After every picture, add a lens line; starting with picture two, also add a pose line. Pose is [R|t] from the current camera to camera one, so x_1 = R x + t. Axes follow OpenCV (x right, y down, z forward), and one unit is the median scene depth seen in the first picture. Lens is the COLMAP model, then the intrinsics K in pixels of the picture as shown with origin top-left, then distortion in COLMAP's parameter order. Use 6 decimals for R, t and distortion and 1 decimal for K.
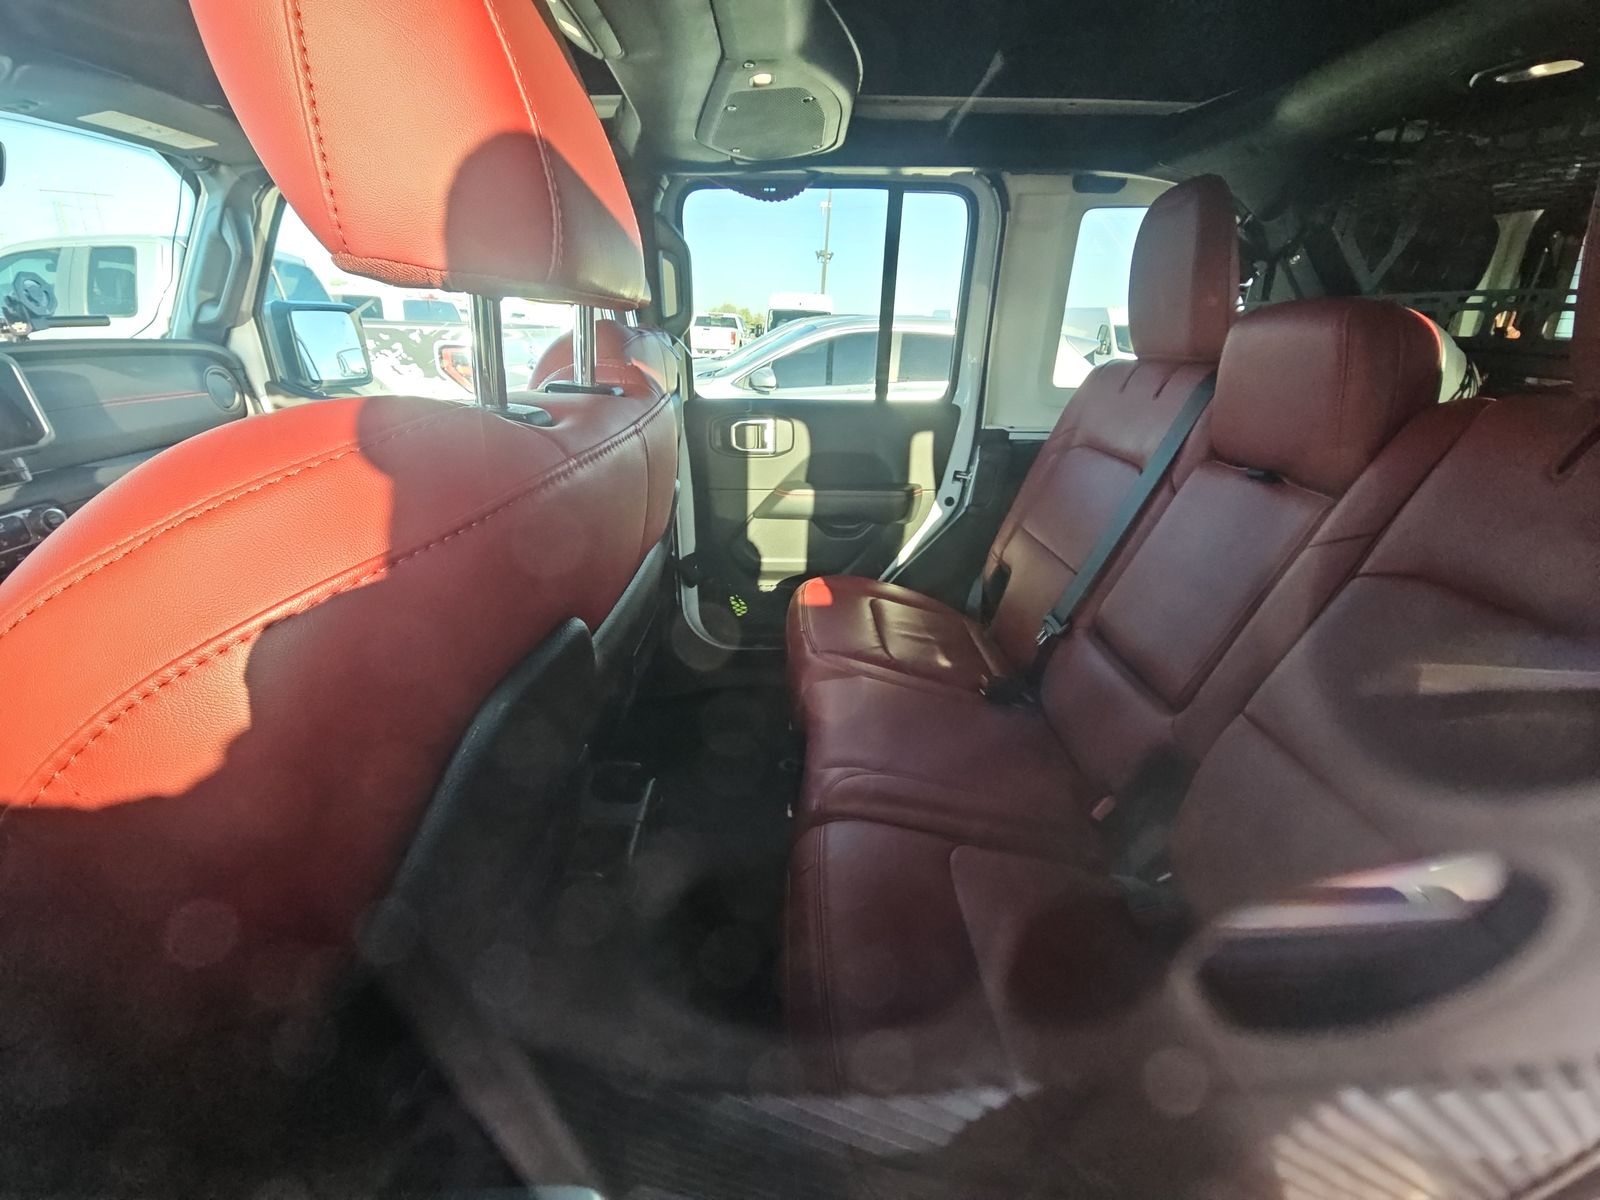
lens RADIAL K [[655.1, 0, 803.9], [0, 655.1, 599.1], [0, 0, 1]] dist [0.004787, -0.003624]
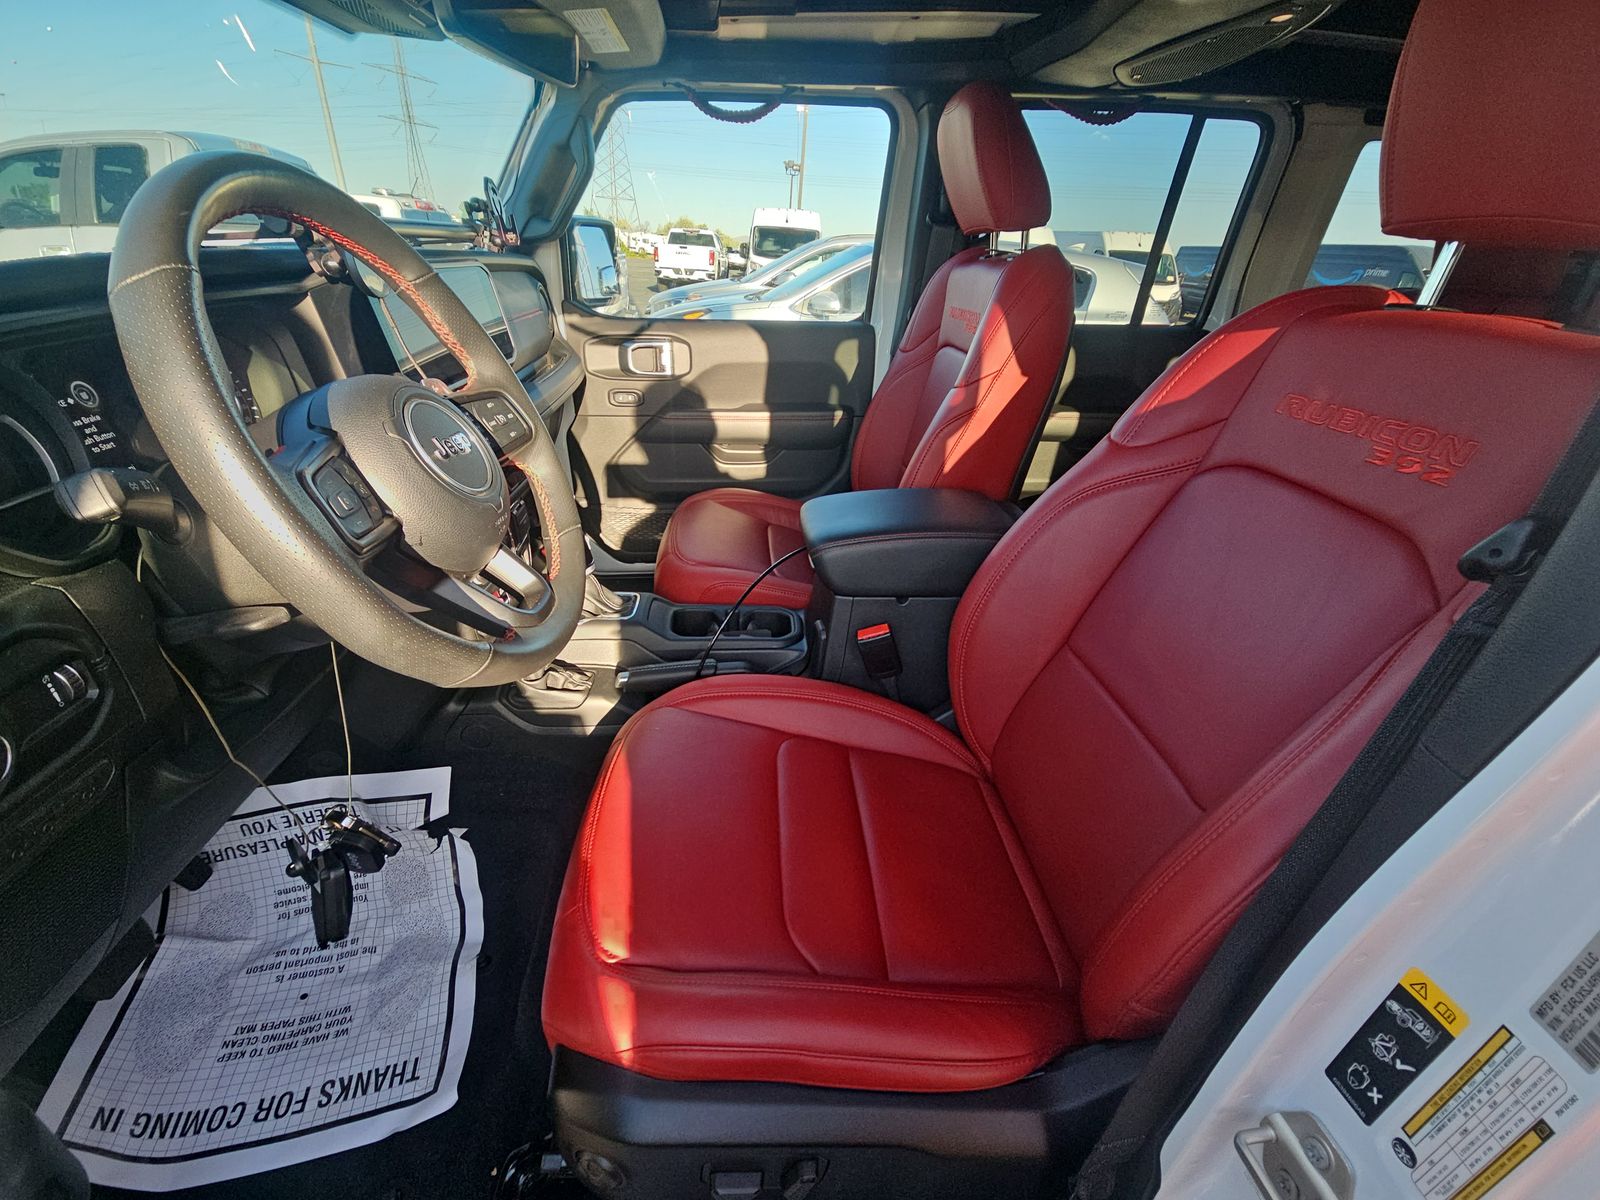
lens RADIAL K [[655.1, 0, 796.2], [0, 655.1, 611.7], [0, 0, 1]] dist [0.004787, -0.003624]
pose [[0.999143, -0.006255, 0.040925, -0.506215], [0.001534, 0.993434, 0.114396, 0.042829], [-0.041371, -0.114235, 0.992592, -0.099944]]
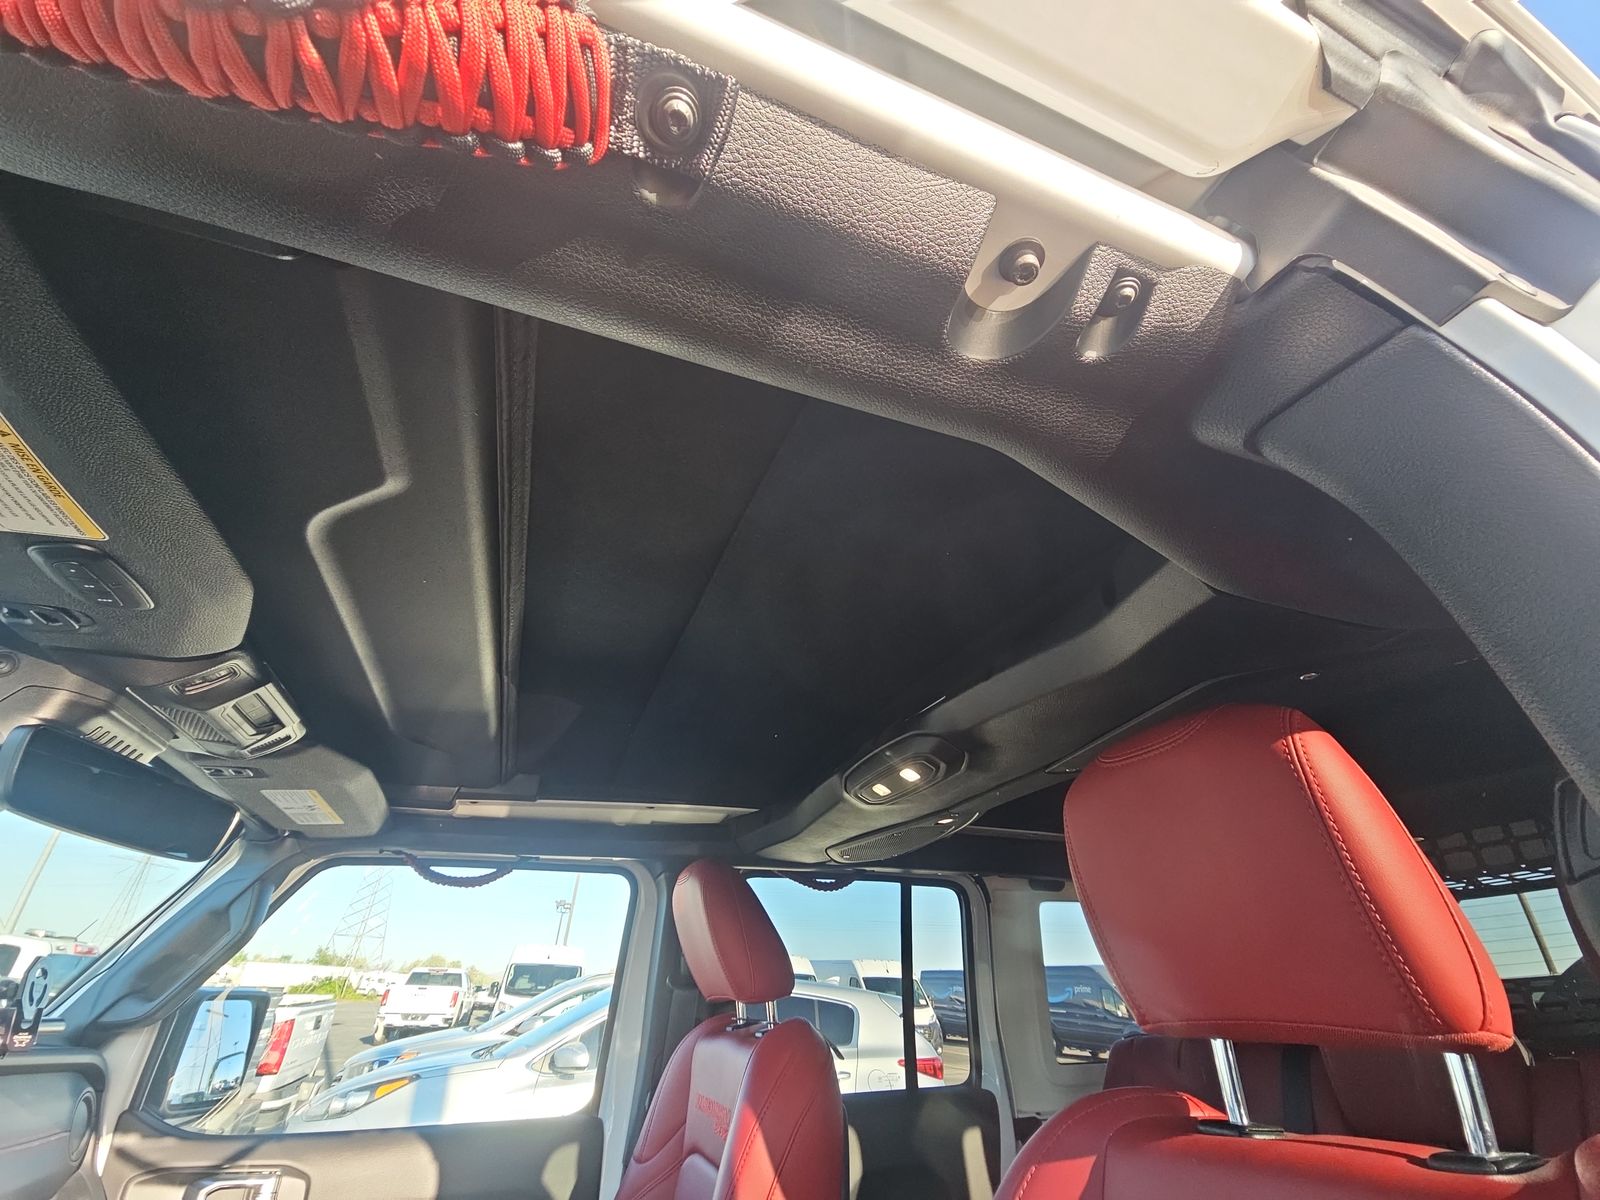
lens RADIAL K [[655.1, 0, 789.8], [0, 655.1, 610.0], [0, 0, 1]] dist [0.004787, -0.003624]
pose [[0.943590, 0.153925, 0.293163, -0.448694], [0.136266, 0.626412, -0.767489, -0.038113], [-0.301776, 0.764144, 0.570102, -0.007014]]
